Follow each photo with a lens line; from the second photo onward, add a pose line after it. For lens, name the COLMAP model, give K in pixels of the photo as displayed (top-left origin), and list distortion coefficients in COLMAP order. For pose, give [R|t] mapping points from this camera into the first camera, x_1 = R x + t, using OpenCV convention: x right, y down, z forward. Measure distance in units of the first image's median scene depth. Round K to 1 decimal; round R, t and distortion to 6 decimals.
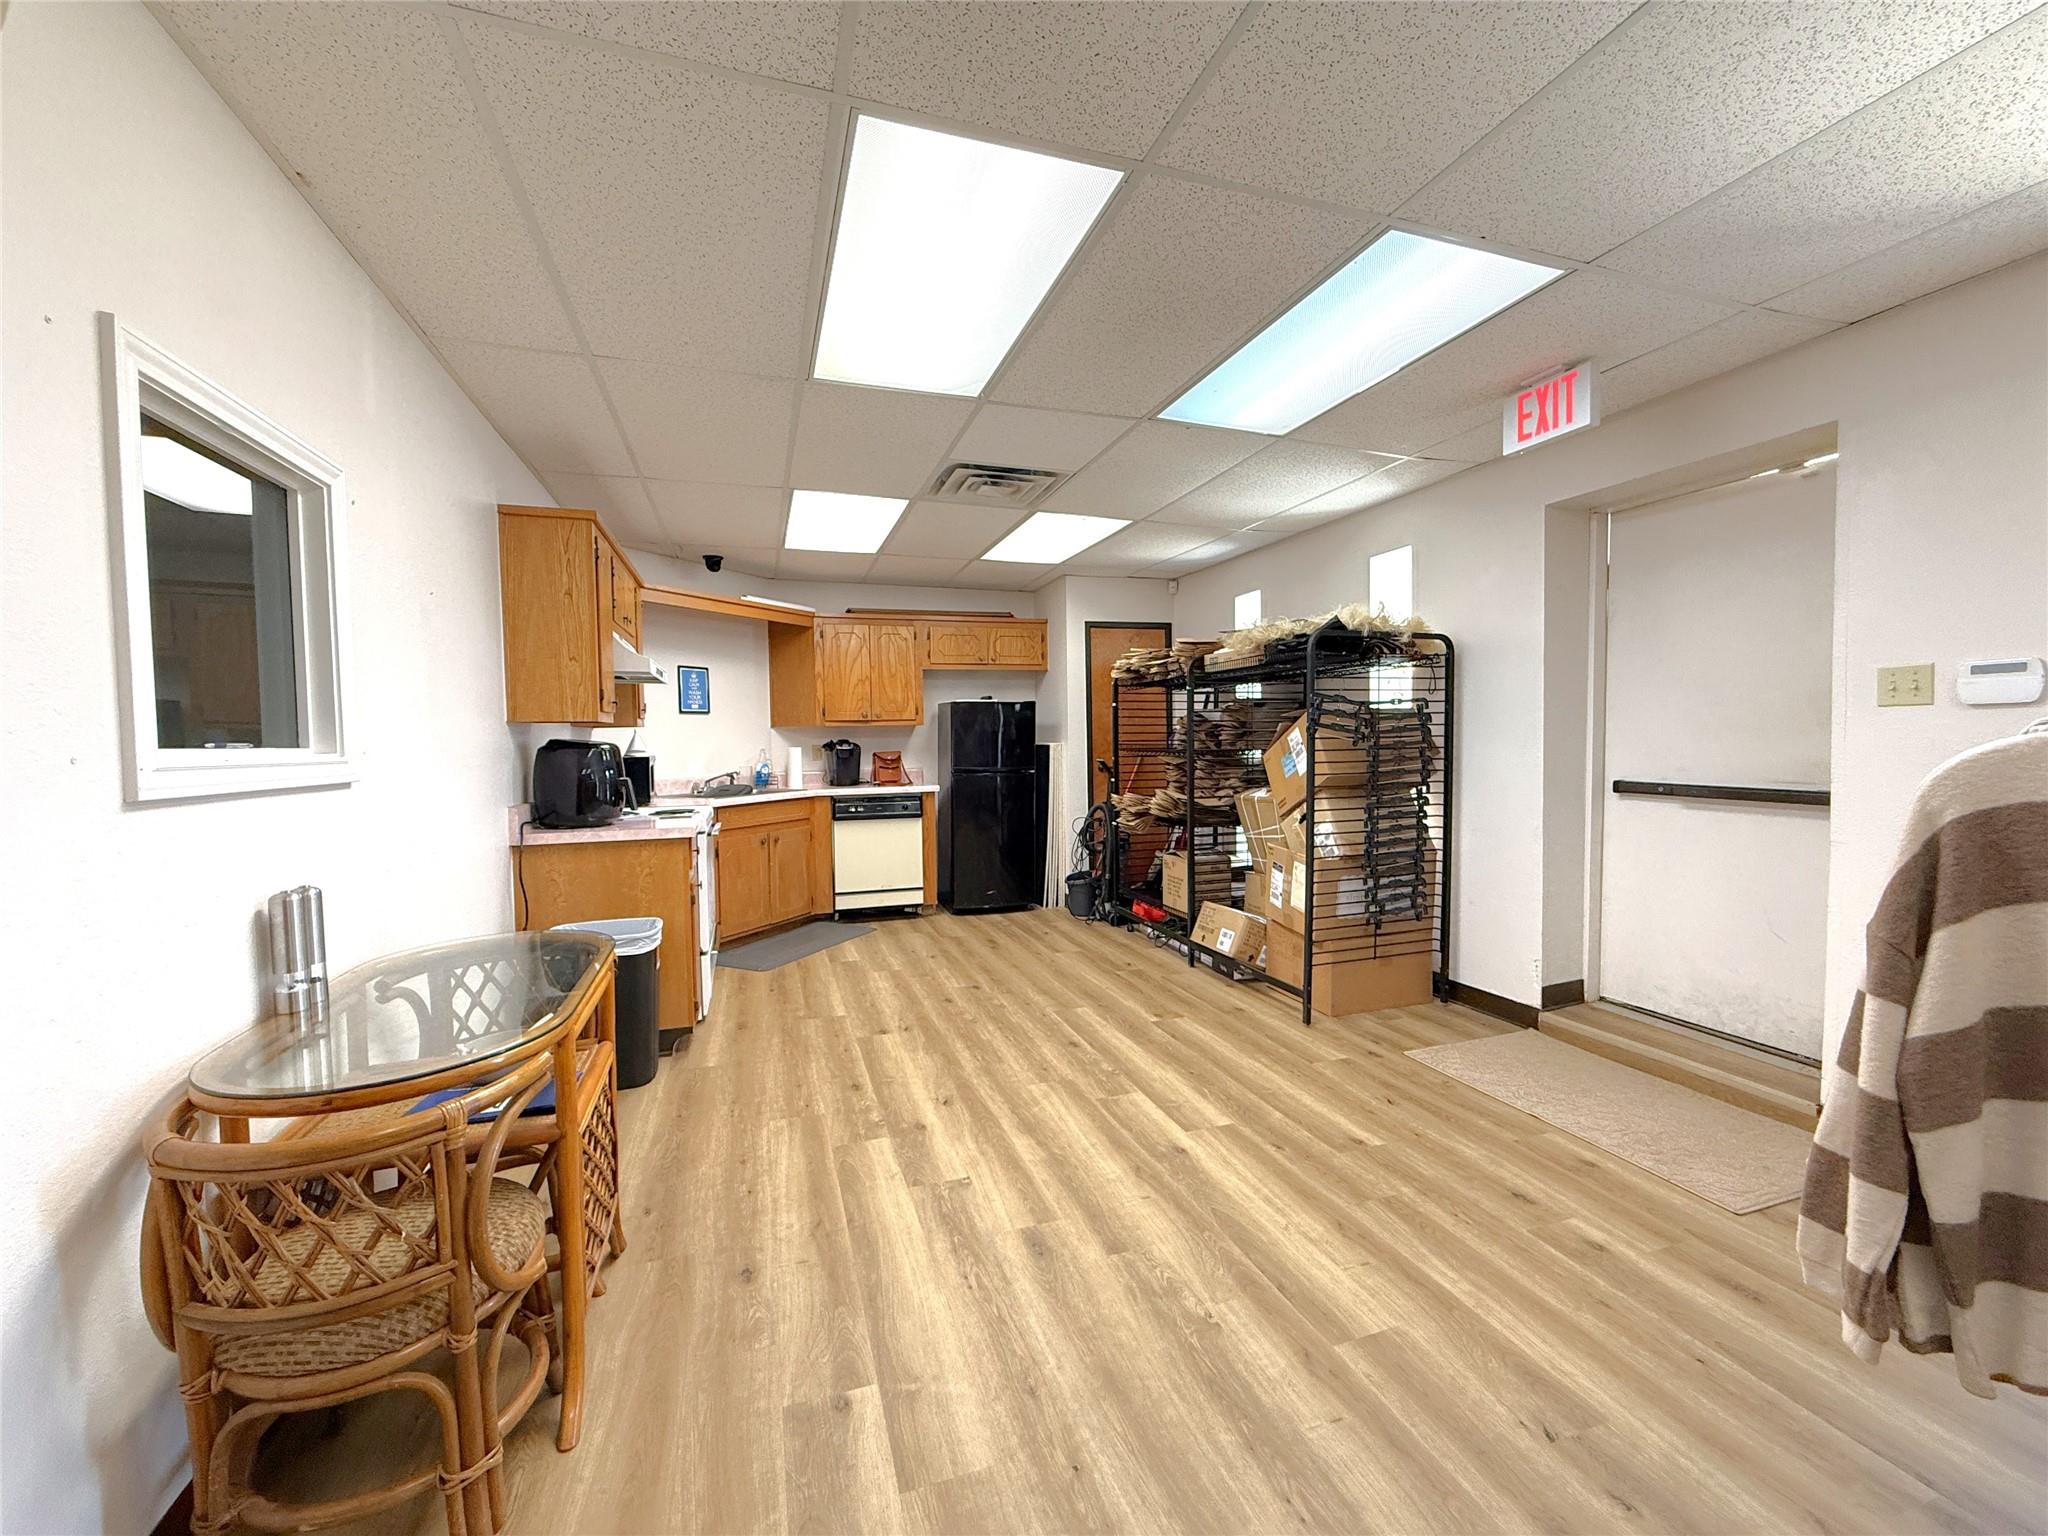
lens RADIAL K [[810.4, 0, 1019.6], [0, 810.4, 771.6], [0, 0, 1]] dist [-0.000082, 0.000013]
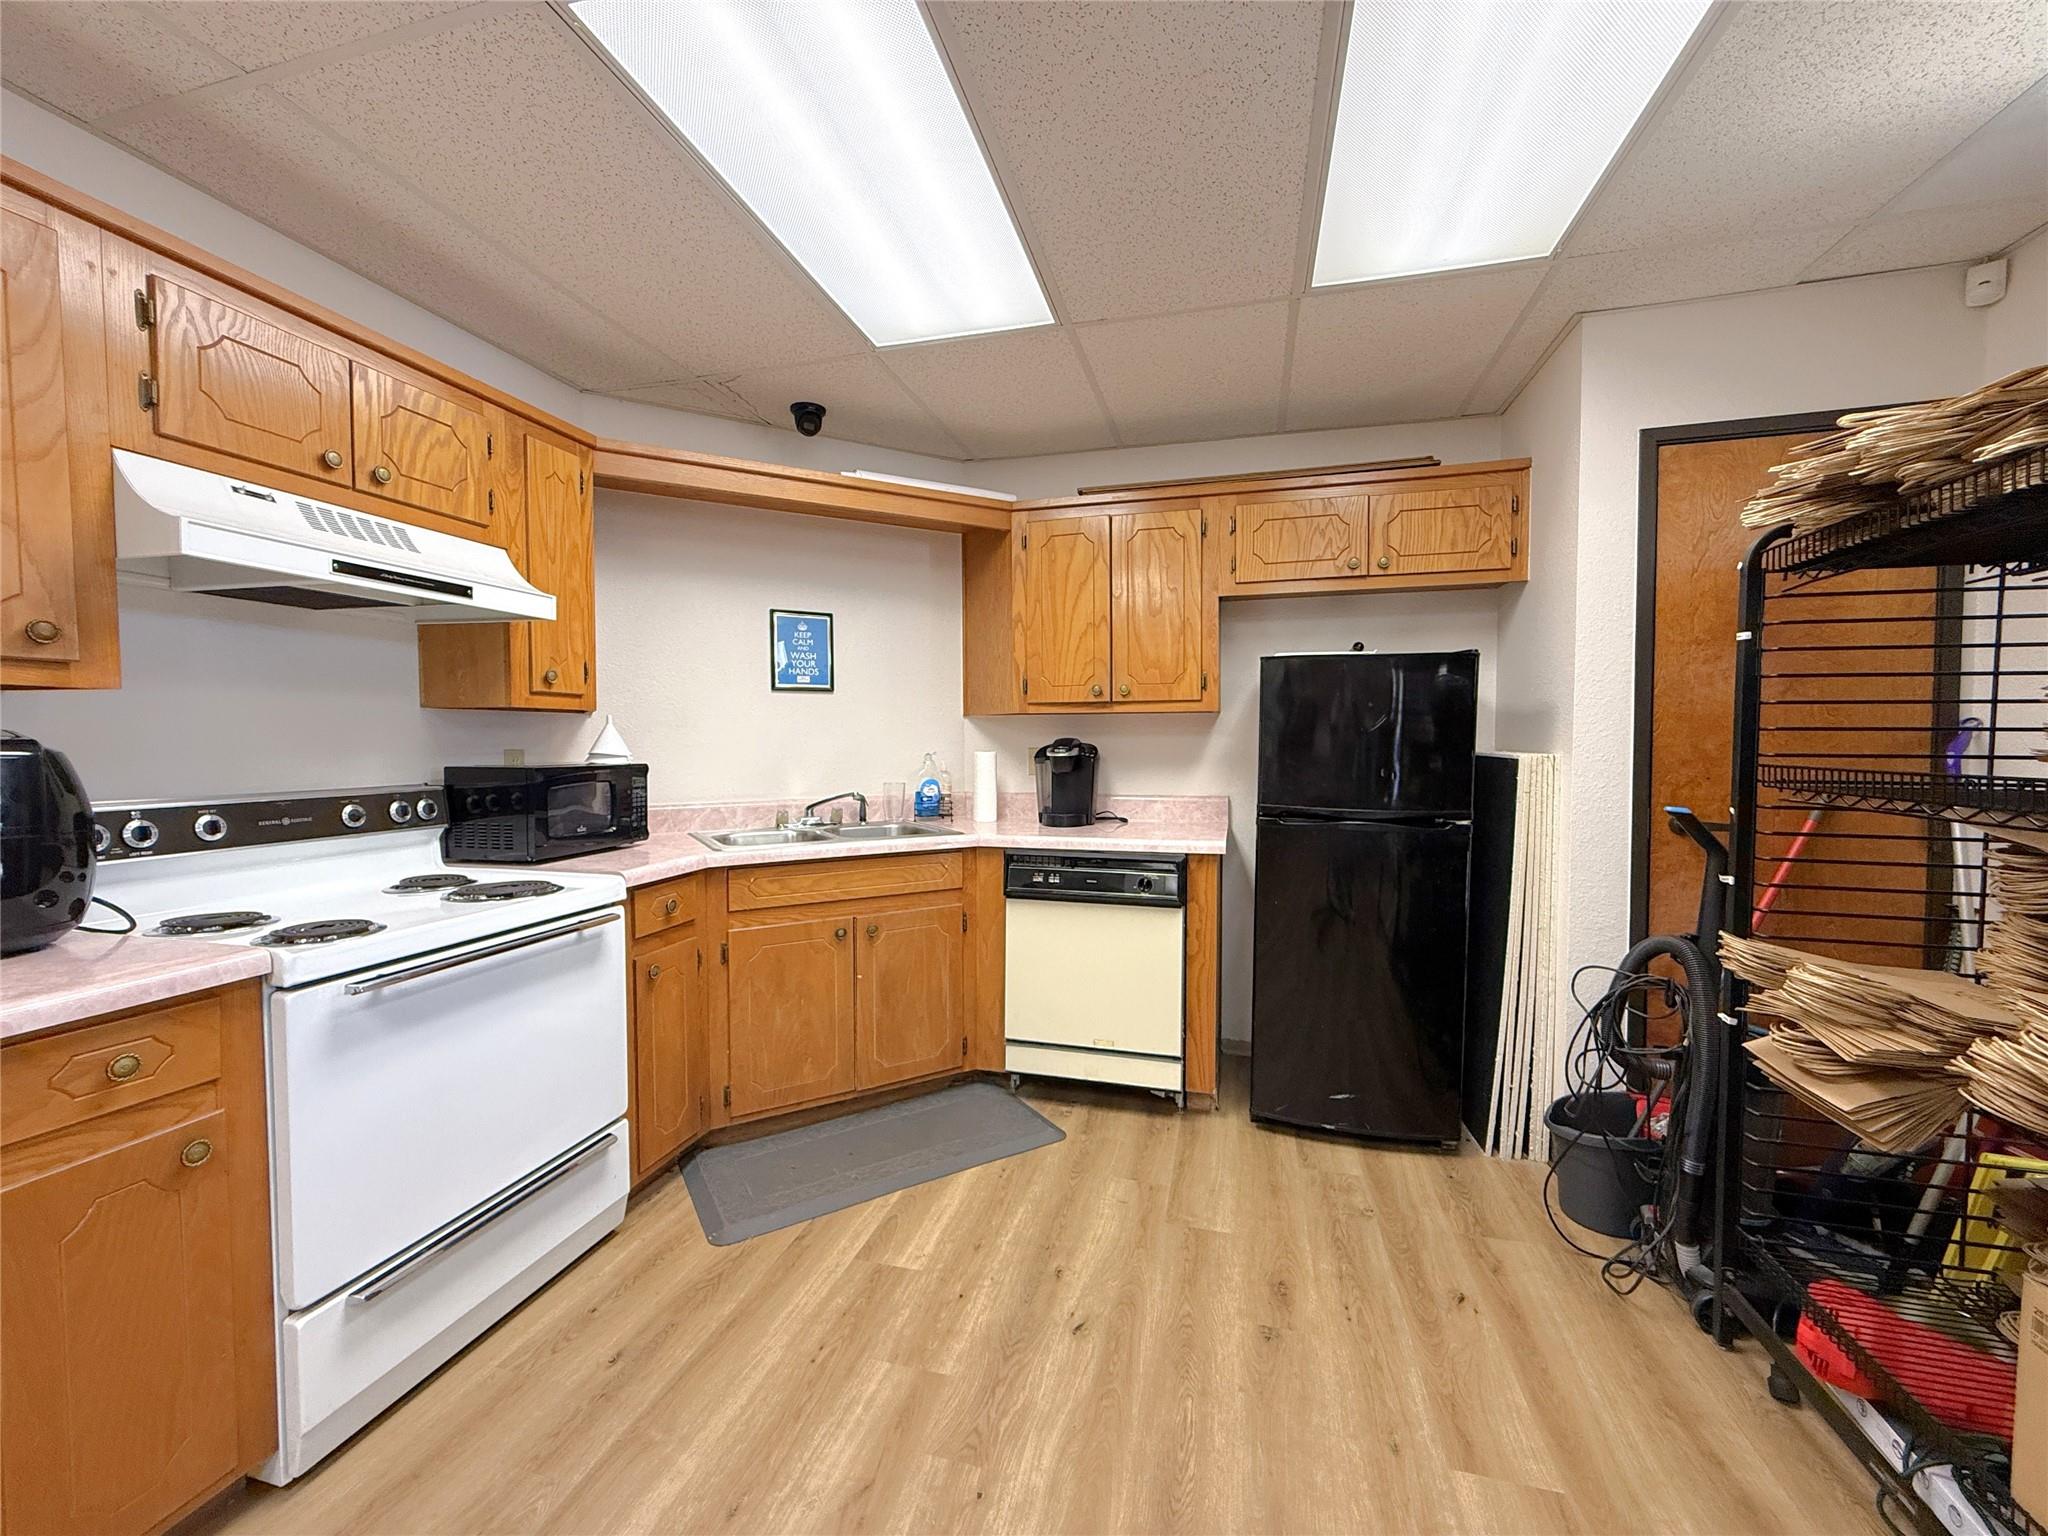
lens RADIAL K [[810.4, 0, 1019.6], [0, 810.4, 771.6], [0, 0, 1]] dist [-0.000082, 0.000013]
pose [[0.837661, 0.034687, -0.545087, 0.053027], [-0.034267, 0.999353, 0.010934, -0.024174], [0.545114, 0.009520, 0.838308, 0.566714]]
